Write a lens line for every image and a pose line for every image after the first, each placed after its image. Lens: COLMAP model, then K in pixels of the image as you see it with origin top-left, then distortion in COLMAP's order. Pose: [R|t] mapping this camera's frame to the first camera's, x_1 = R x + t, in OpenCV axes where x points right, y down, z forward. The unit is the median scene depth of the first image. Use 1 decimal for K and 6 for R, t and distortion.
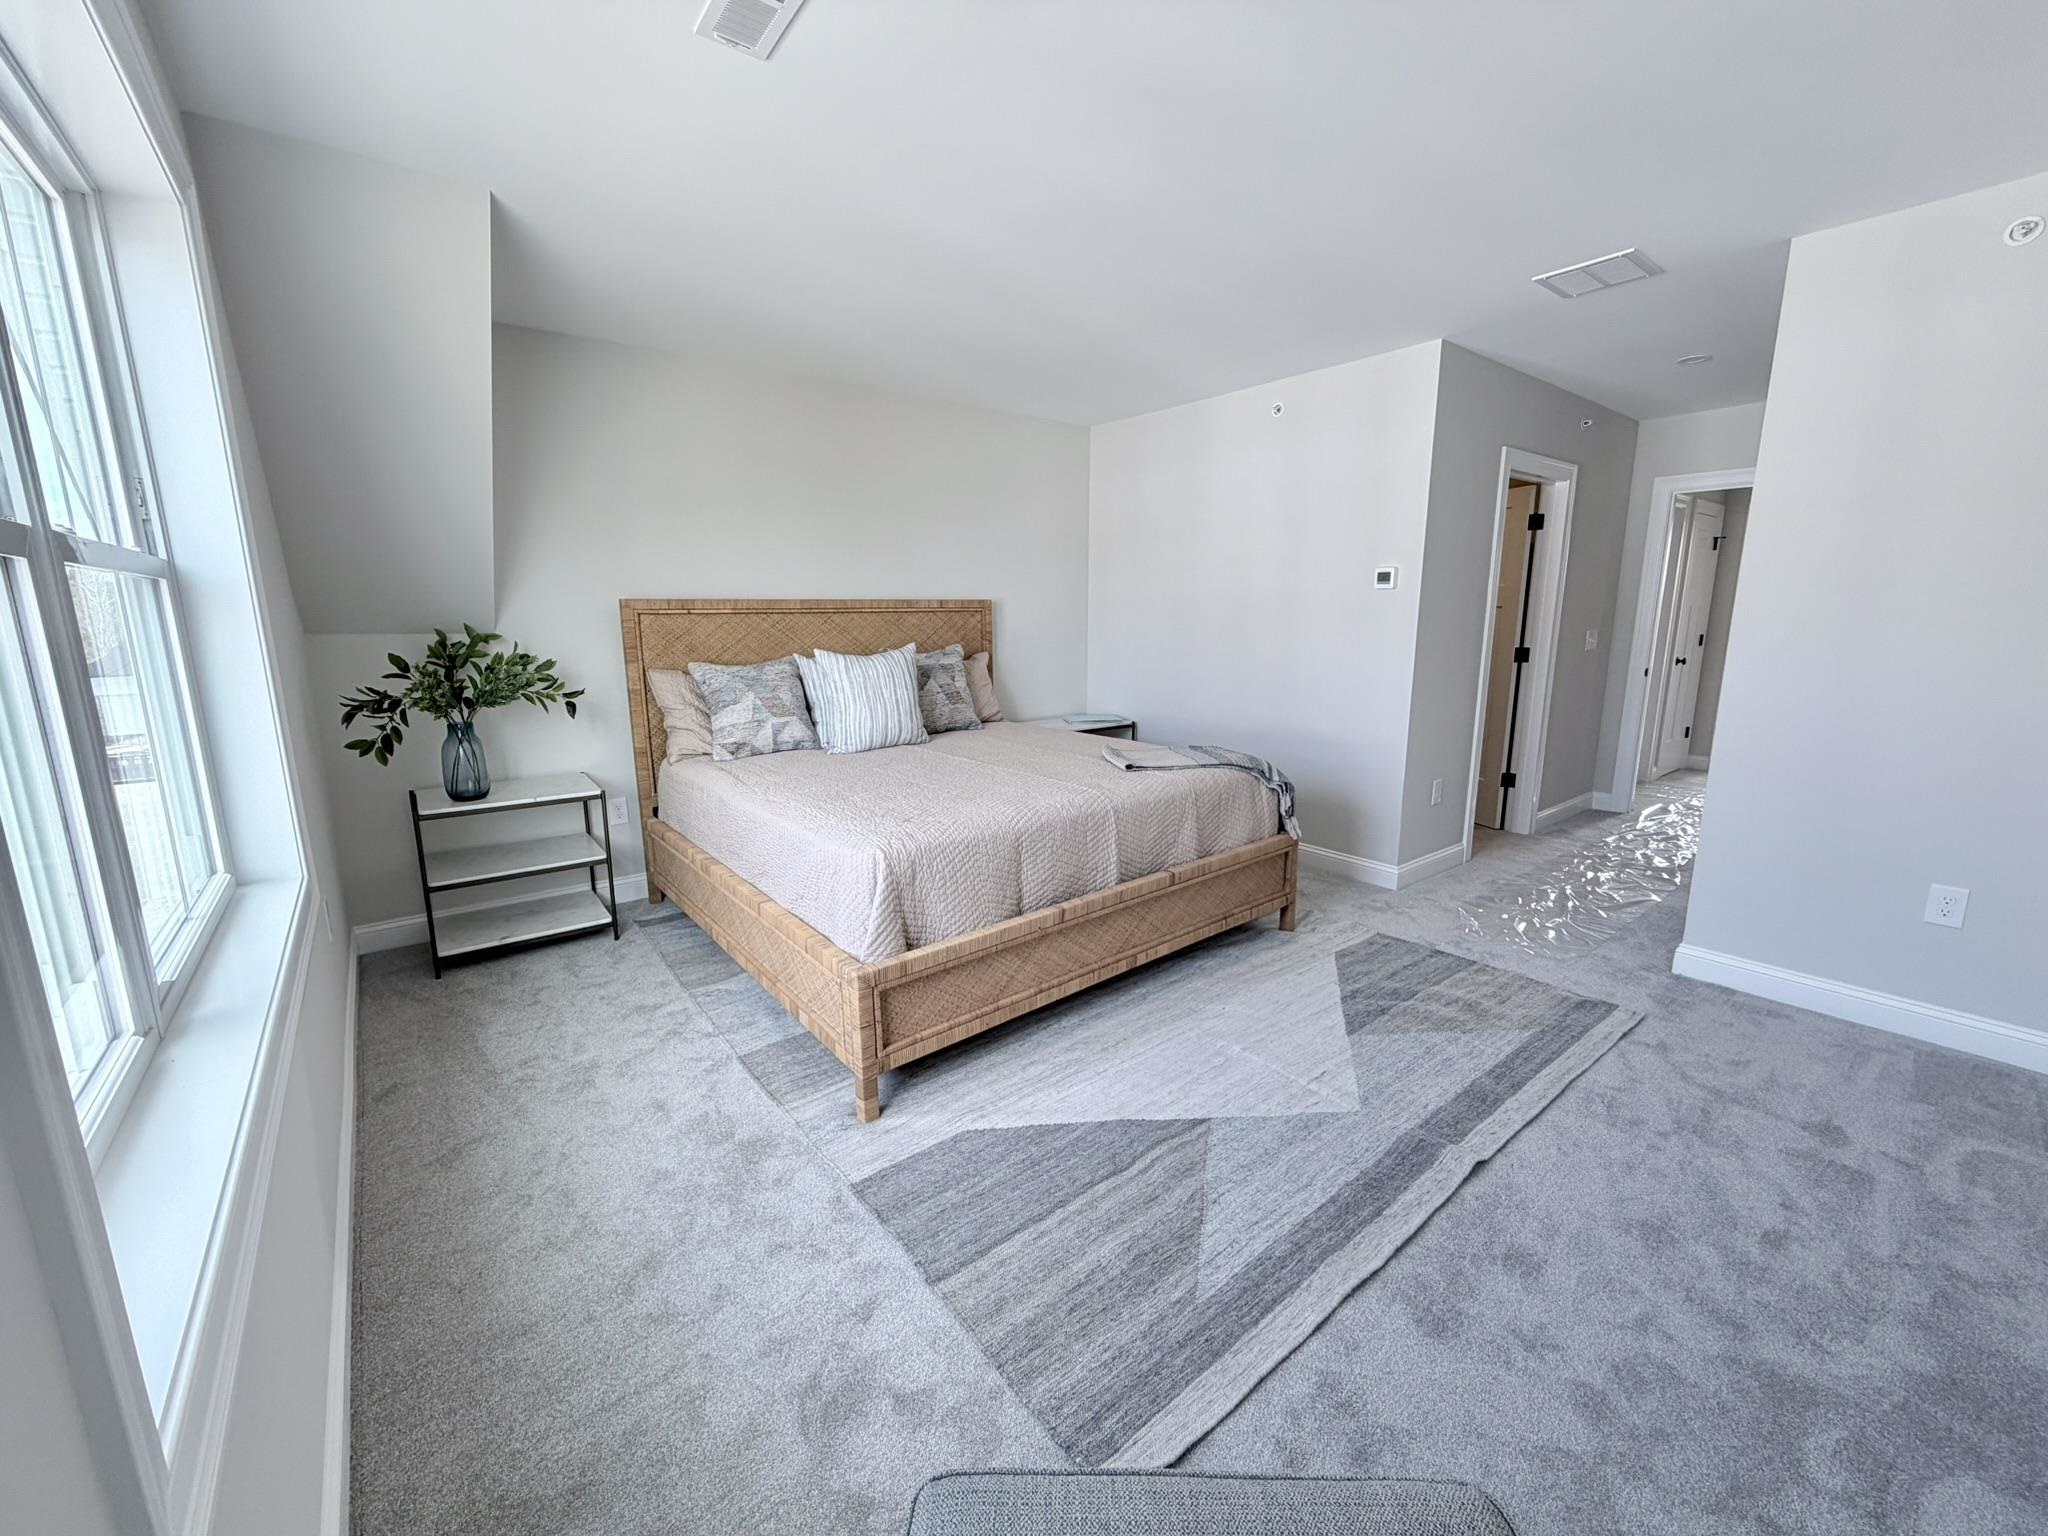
lens RADIAL K [[816.5, 0, 1022.0], [0, 816.5, 766.4], [0, 0, 1]] dist [0.000023, -0.000131]
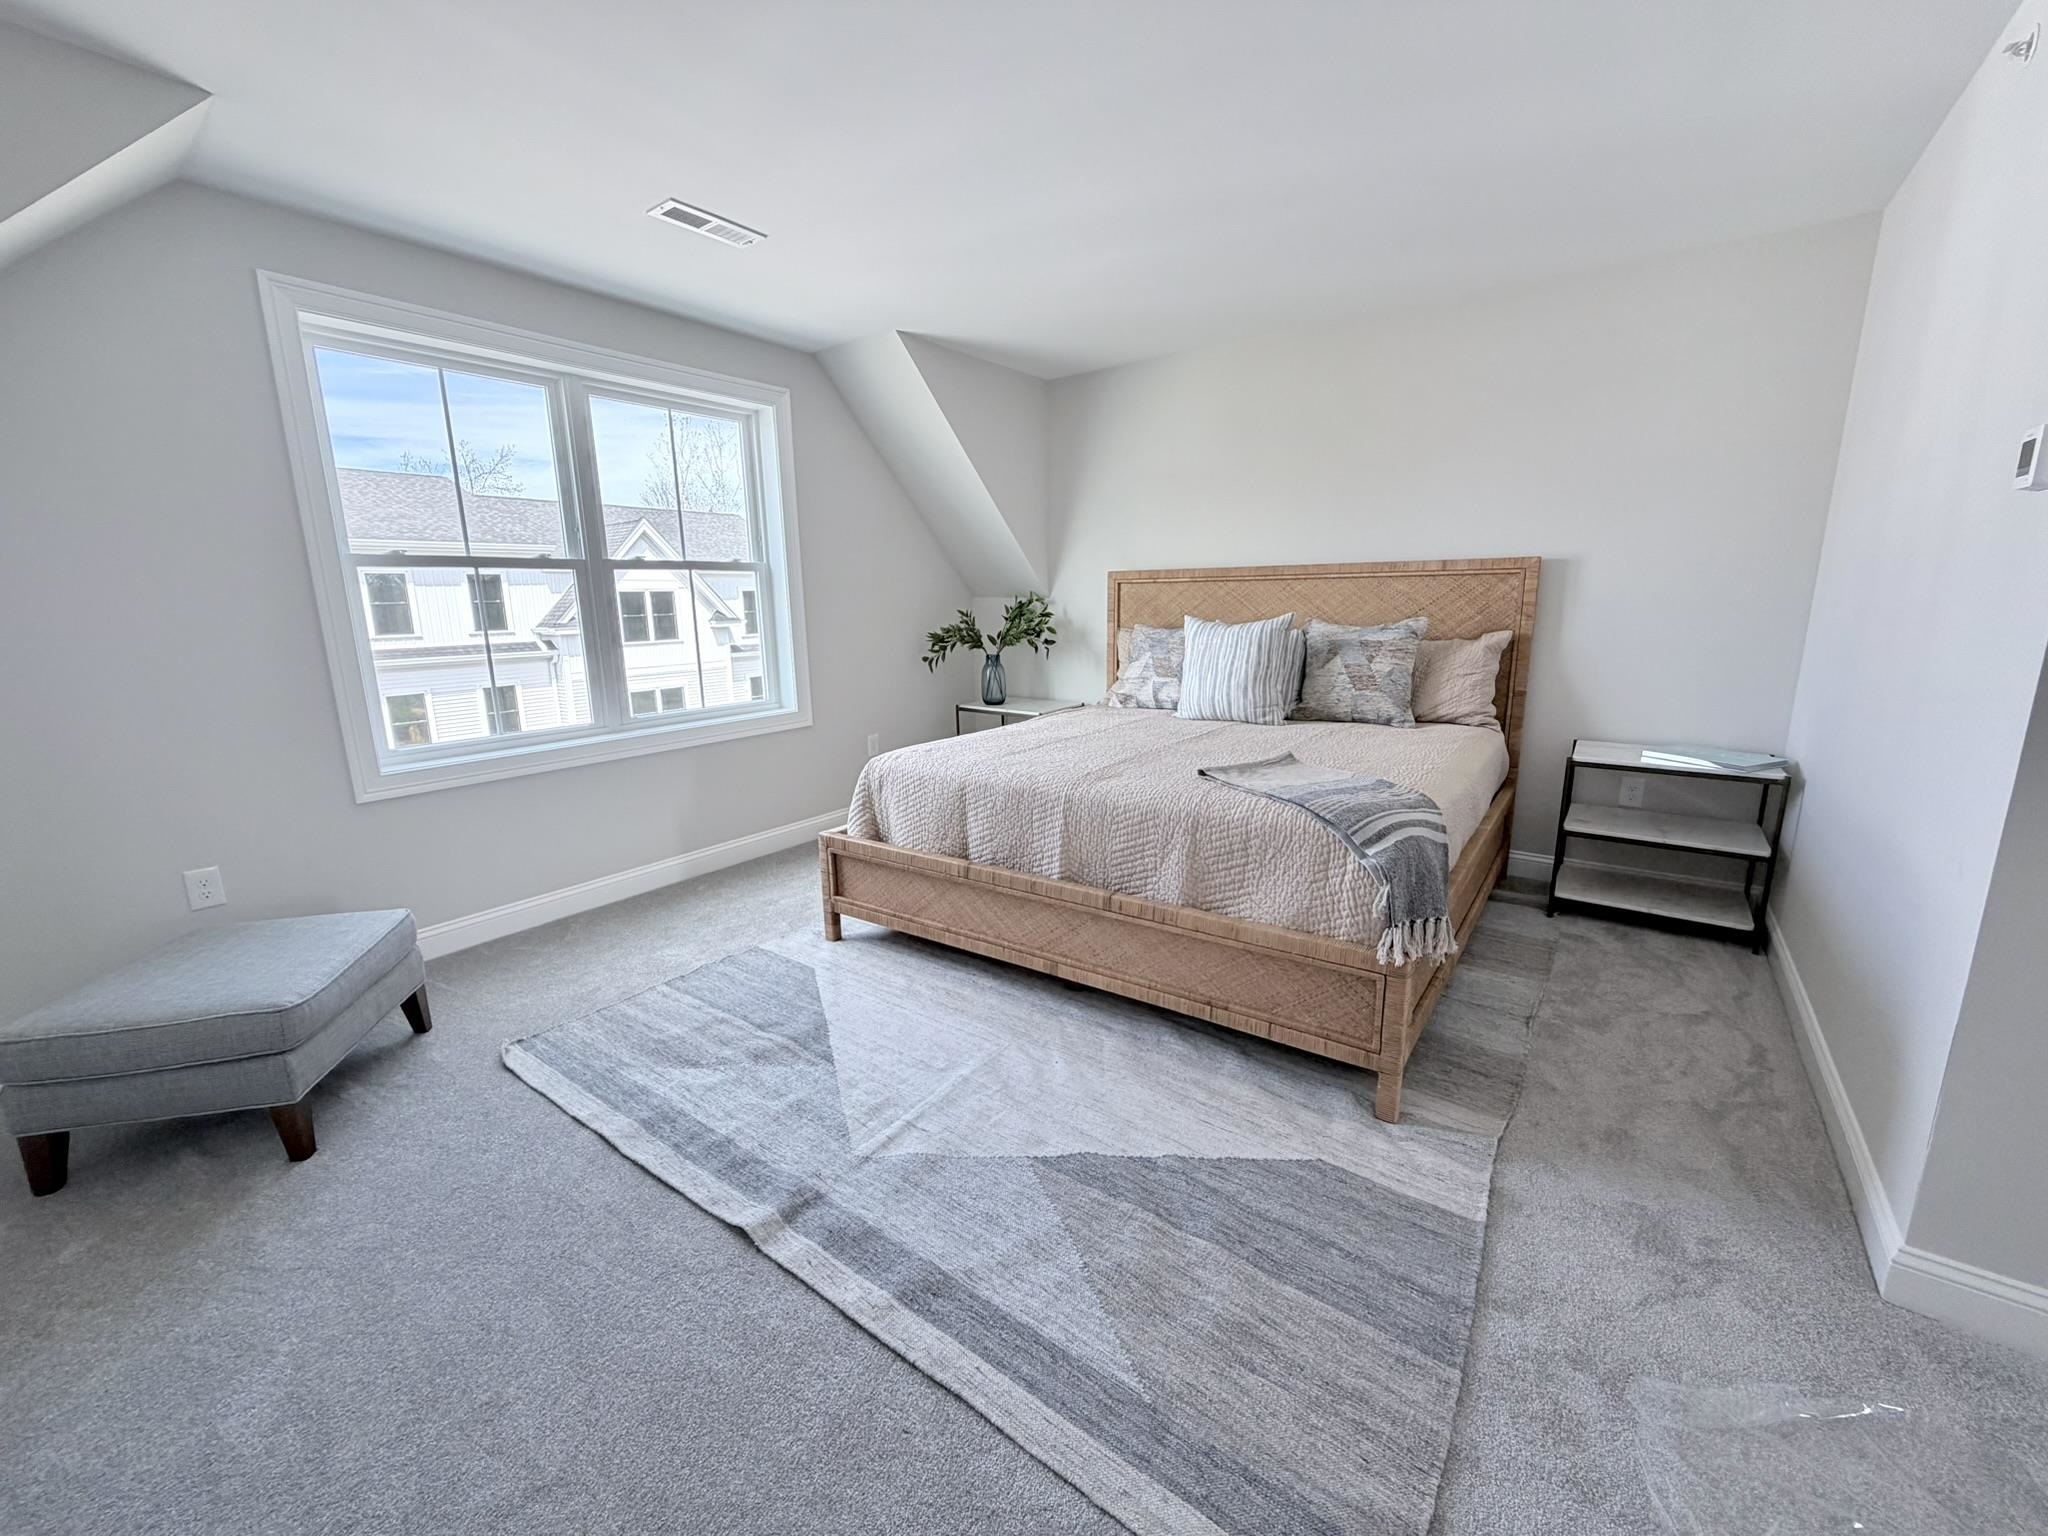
lens RADIAL K [[816.5, 0, 1019.8], [0, 816.5, 769.8], [0, 0, 1]] dist [0.000023, -0.000131]
pose [[0.263850, 0.204634, -0.942607, 0.830872], [-0.167491, 0.972111, 0.164156, -0.102526], [0.949910, 0.114565, 0.290766, 0.605323]]
